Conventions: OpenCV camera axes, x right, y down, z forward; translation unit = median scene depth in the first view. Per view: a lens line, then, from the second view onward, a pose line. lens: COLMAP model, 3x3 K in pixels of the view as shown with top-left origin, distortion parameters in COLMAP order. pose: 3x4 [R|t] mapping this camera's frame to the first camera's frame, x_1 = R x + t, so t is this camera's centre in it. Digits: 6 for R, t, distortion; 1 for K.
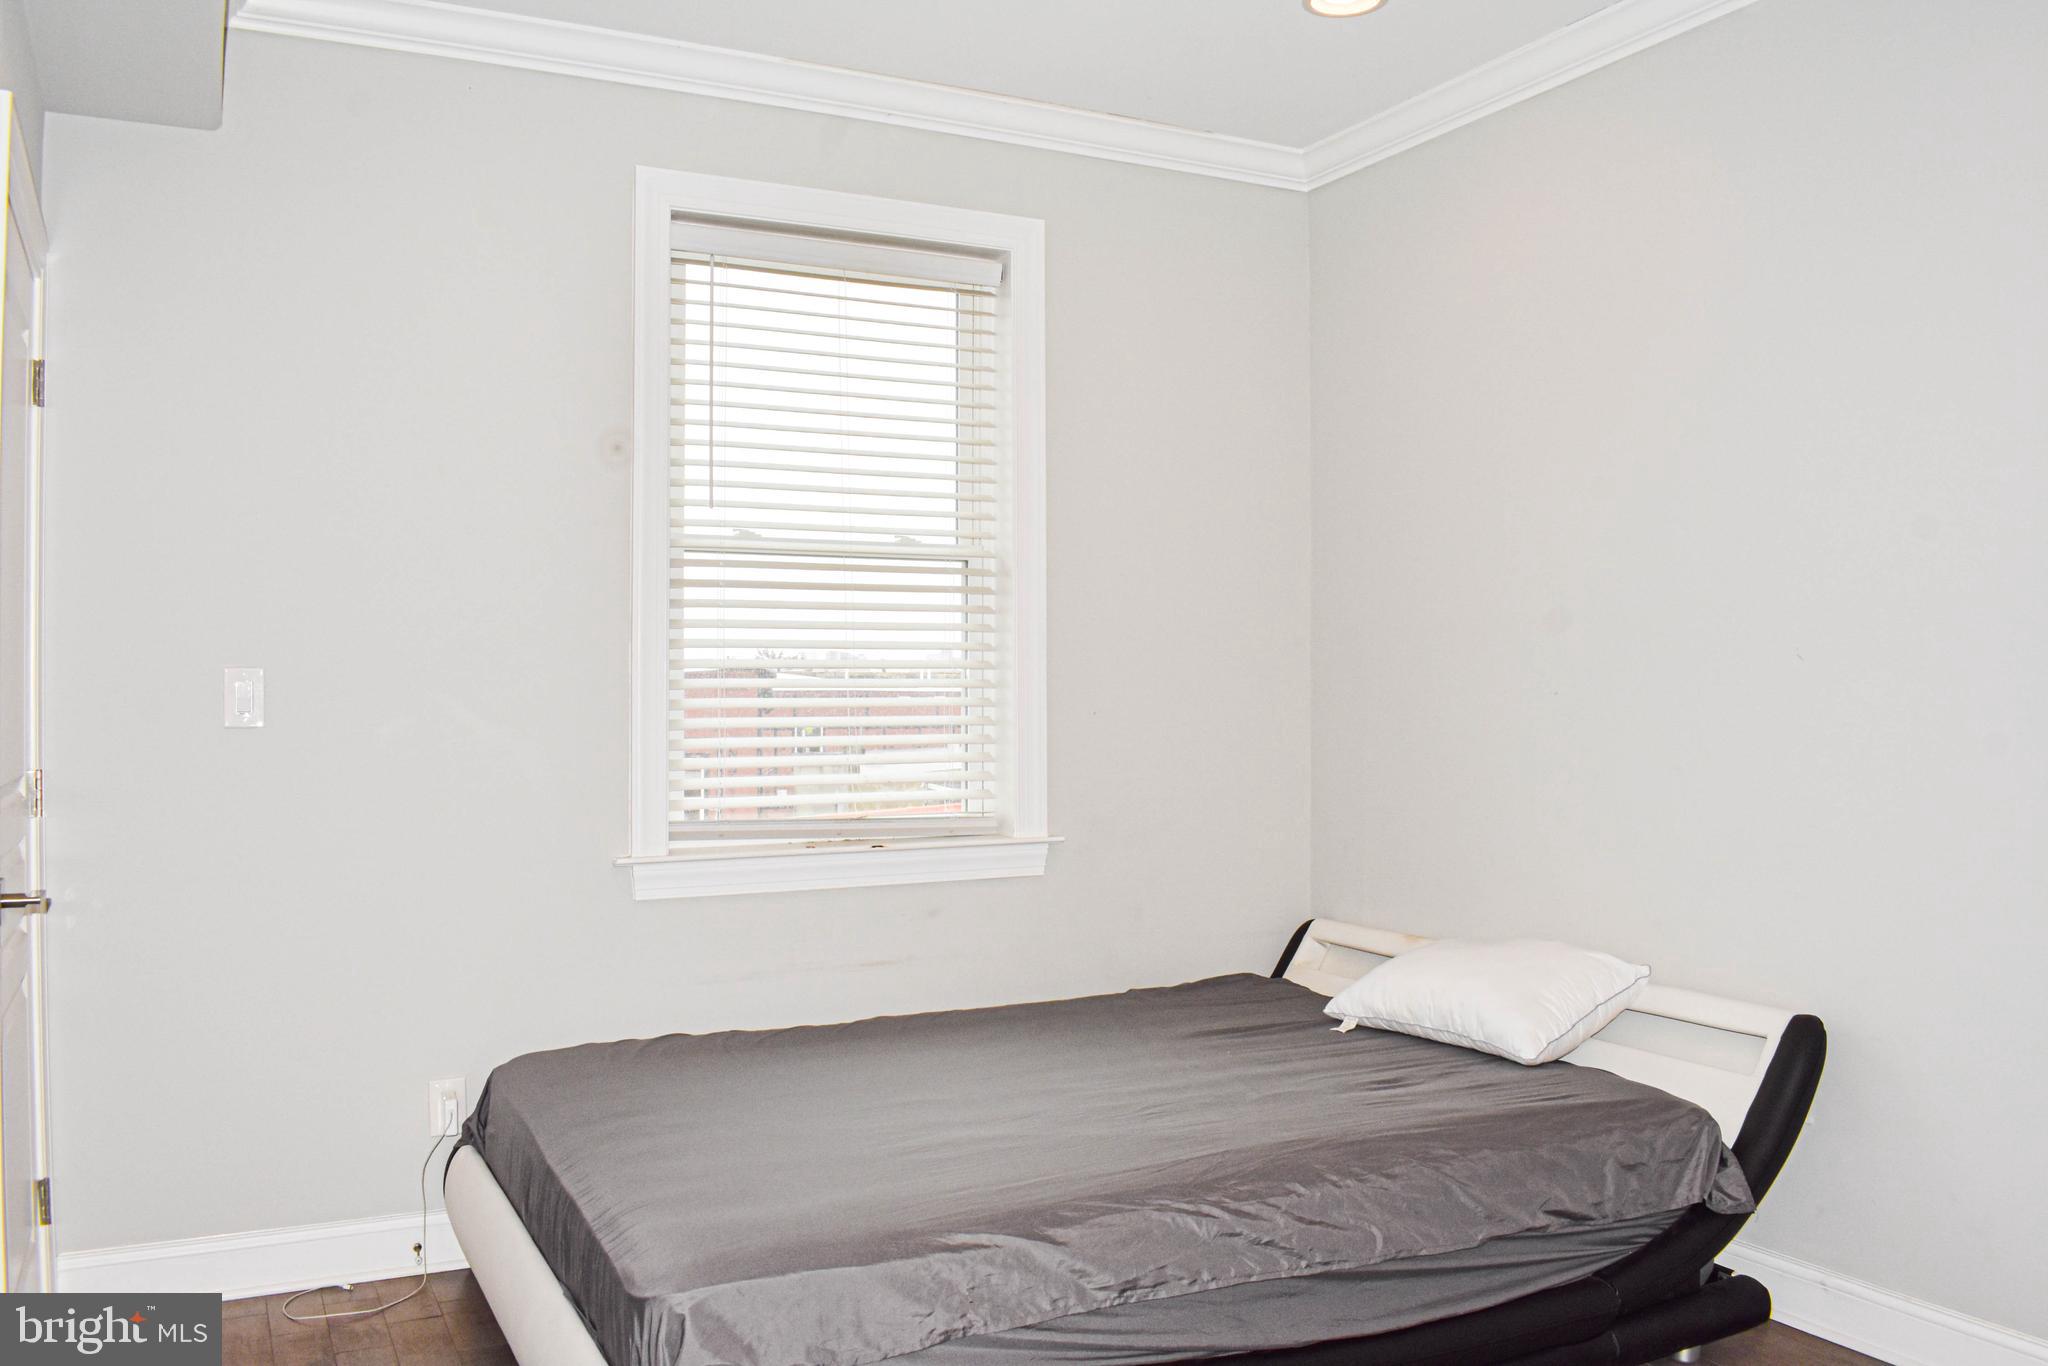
lens RADIAL K [[1622.8, 0, 1024.0], [0, 1622.8, 683.0], [0, 0, 1]] dist [-0.072653, 0.011506]
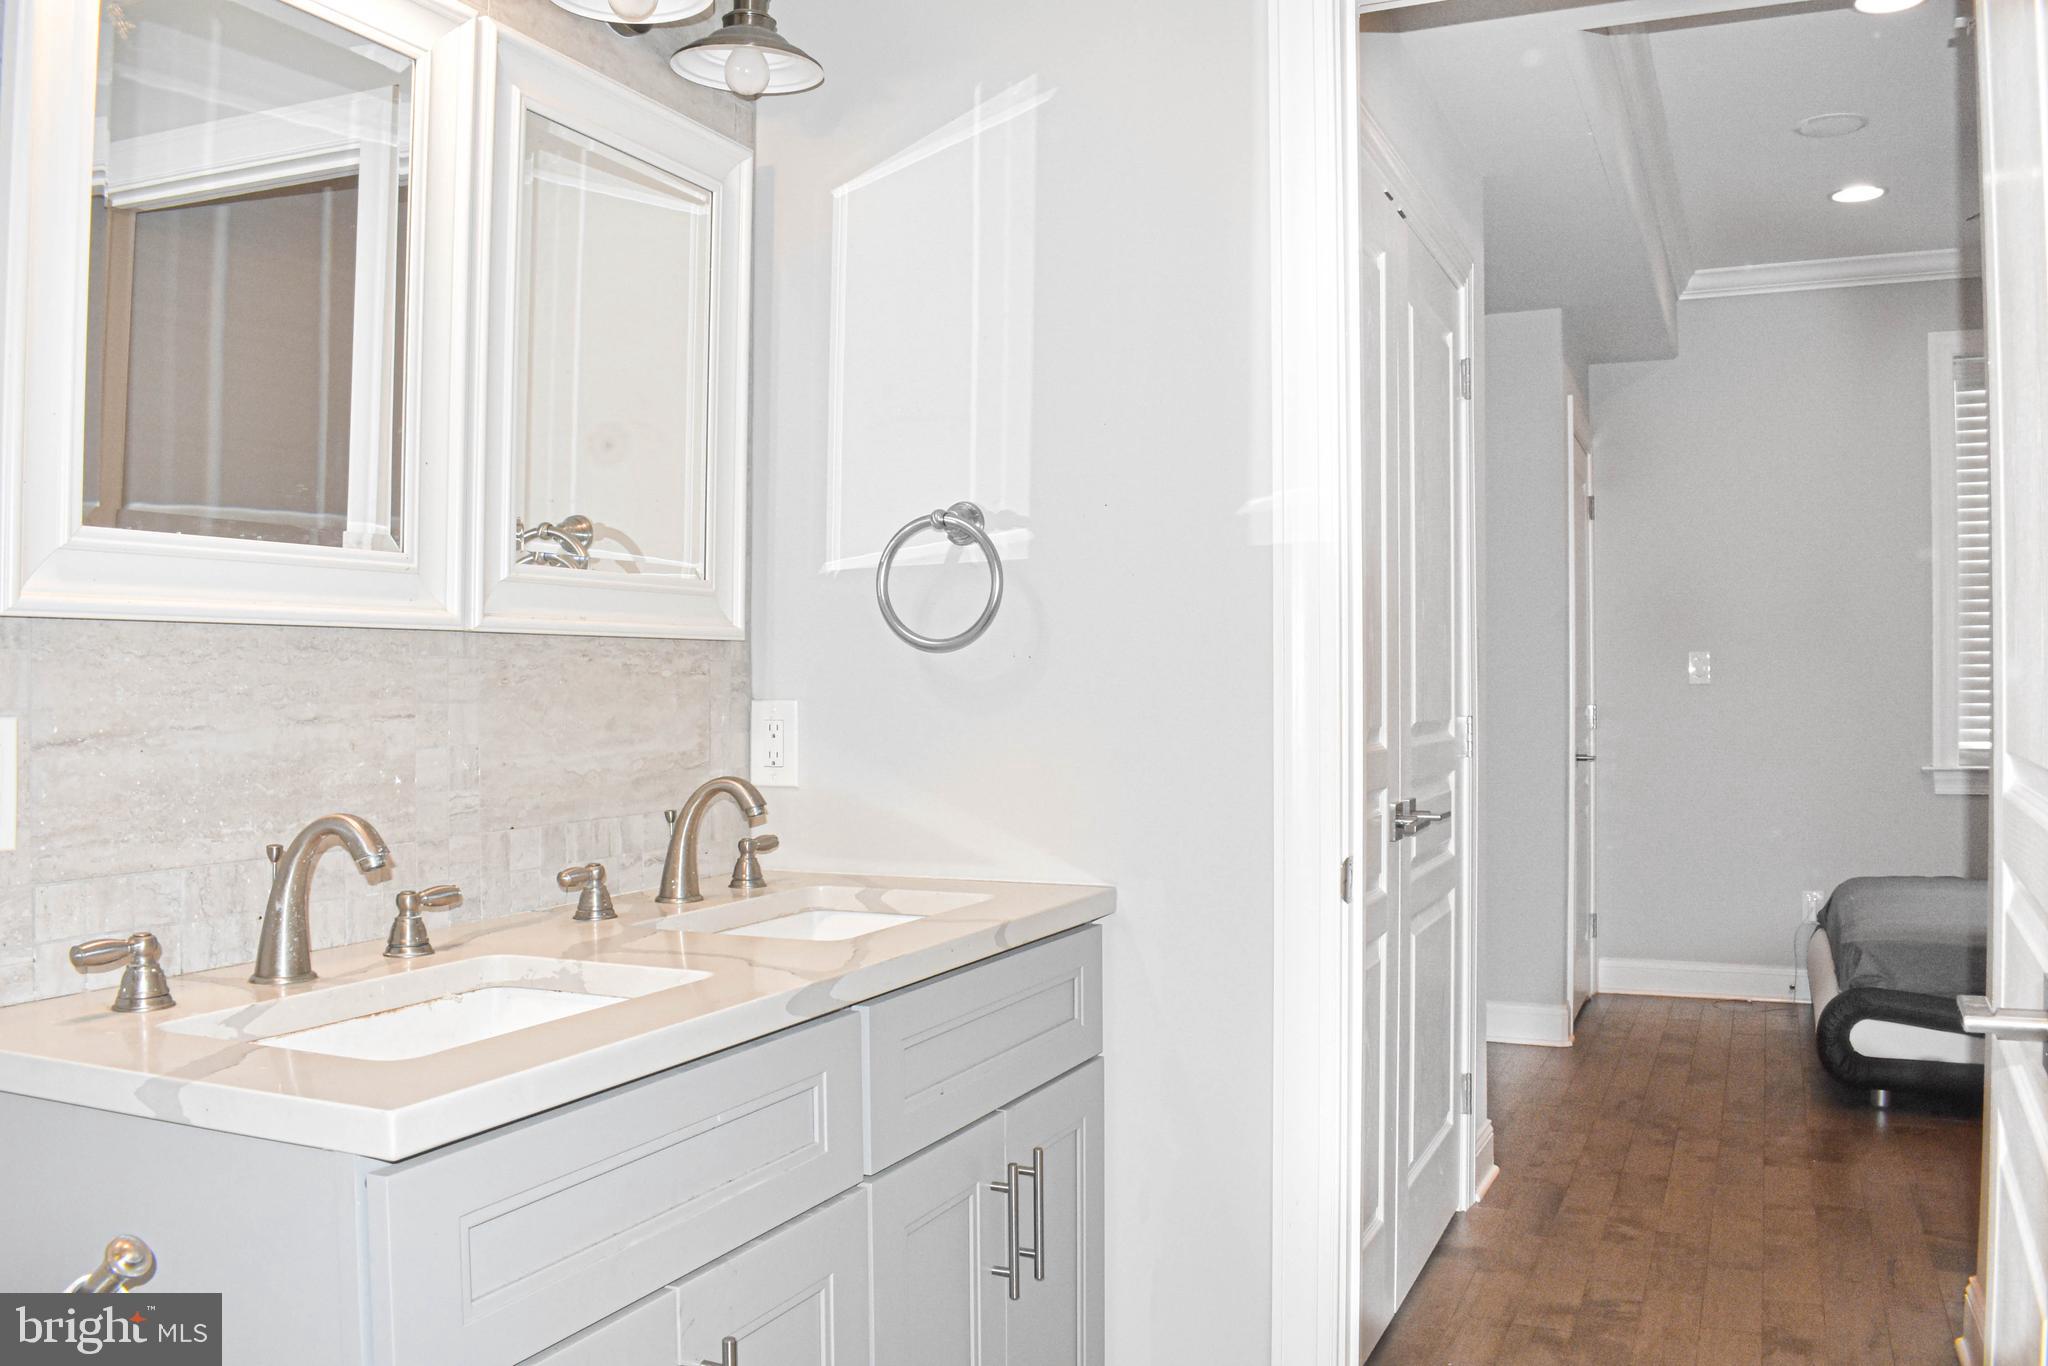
lens RADIAL K [[1622.8, 0, 1024.0], [0, 1622.8, 683.0], [0, 0, 1]] dist [-0.072653, 0.011506]
pose [[0.620037, -0.000121, -0.784573, 0.468545], [0.006962, 0.999961, 0.005349, 0.010702], [0.784542, -0.008779, 0.620014, -0.737471]]
